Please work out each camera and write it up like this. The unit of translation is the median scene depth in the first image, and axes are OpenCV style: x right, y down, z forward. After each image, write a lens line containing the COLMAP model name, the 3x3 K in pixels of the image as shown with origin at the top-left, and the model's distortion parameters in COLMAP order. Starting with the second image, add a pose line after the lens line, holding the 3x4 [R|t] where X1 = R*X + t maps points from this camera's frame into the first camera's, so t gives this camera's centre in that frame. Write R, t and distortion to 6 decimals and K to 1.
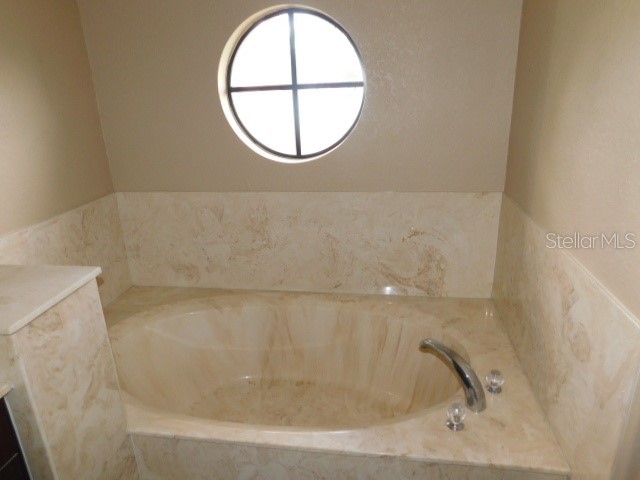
lens RADIAL K [[449.7, 0, 321.7], [0, 449.7, 236.0], [0, 0, 1]] dist [-0.021528, 0.030320]
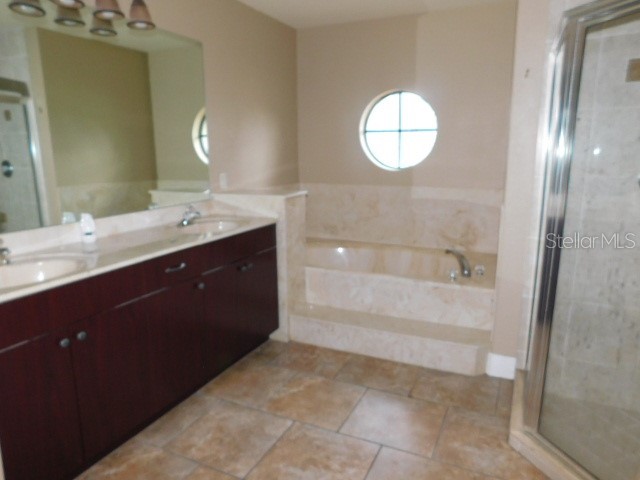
lens RADIAL K [[449.7, 0, 321.3], [0, 449.7, 242.9], [0, 0, 1]] dist [-0.021528, 0.030320]
pose [[0.955372, 0.086391, -0.282492, 0.190138], [-0.117308, 0.988599, -0.094399, 0.334422], [0.271116, 0.123325, 0.954614, -0.787164]]
